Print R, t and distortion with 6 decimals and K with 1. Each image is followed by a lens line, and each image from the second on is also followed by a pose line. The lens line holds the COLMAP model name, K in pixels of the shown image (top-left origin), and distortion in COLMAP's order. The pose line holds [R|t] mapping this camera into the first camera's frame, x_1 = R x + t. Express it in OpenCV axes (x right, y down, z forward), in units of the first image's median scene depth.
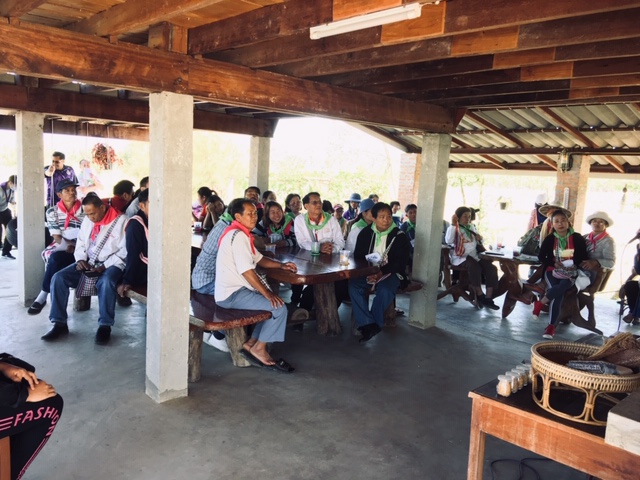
lens RADIAL K [[539.1, 0, 320.0], [0, 539.1, 240.0], [0, 0, 1]] dist [0.083908, -0.128582]
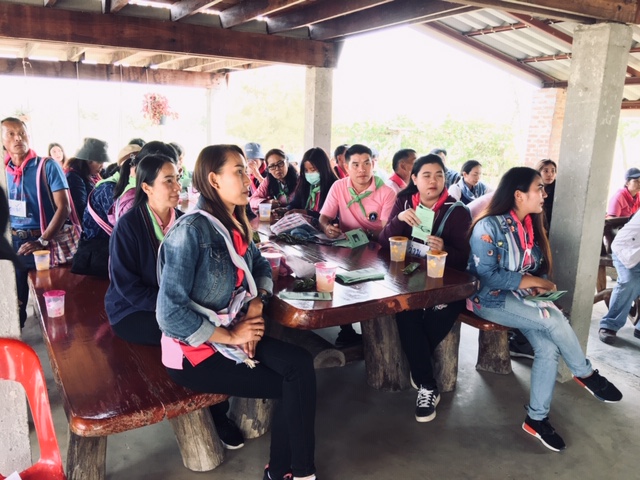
lens RADIAL K [[543.2, 0, 320.0], [0, 543.2, 240.0], [0, 0, 1]] dist [0.086799, -0.140485]
pose [[0.975839, 0.019517, -0.217617, 0.063294], [-0.003971, 0.997422, 0.071646, -0.023305], [0.218455, -0.069051, 0.973401, 0.371723]]
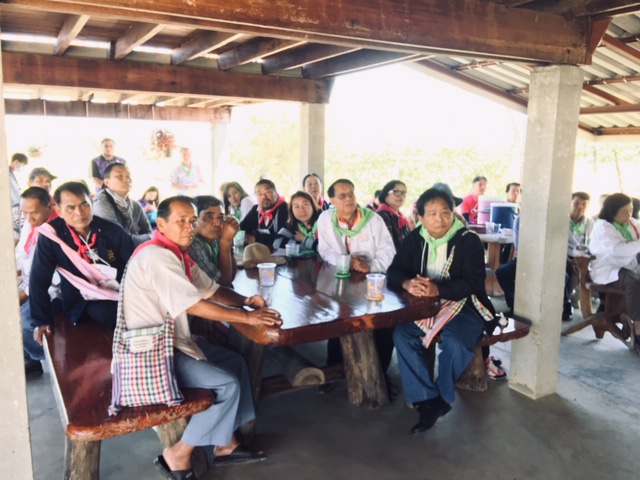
lens RADIAL K [[548.0, 0, 320.0], [0, 548.0, 240.0], [0, 0, 1]] dist [0.093215, -0.165988]
pose [[0.970261, -0.004519, -0.242017, 0.104945], [0.010380, 0.999683, 0.022947, -0.026074], [0.241837, -0.024777, 0.970001, 0.333153]]
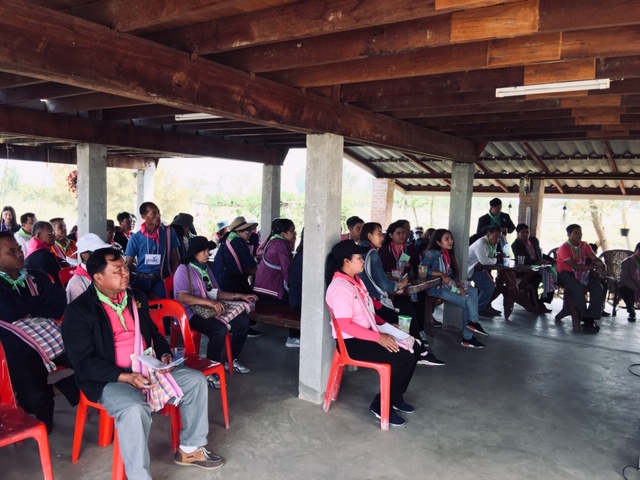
lens RADIAL K [[543.2, 0, 320.0], [0, 543.2, 240.0], [0, 0, 1]] dist [0.086799, -0.140485]
pose [[0.977709, -0.032294, 0.207467, -0.311158], [0.040907, 0.998464, -0.037361, 0.000449], [-0.205942, 0.045015, 0.977528, -0.076146]]
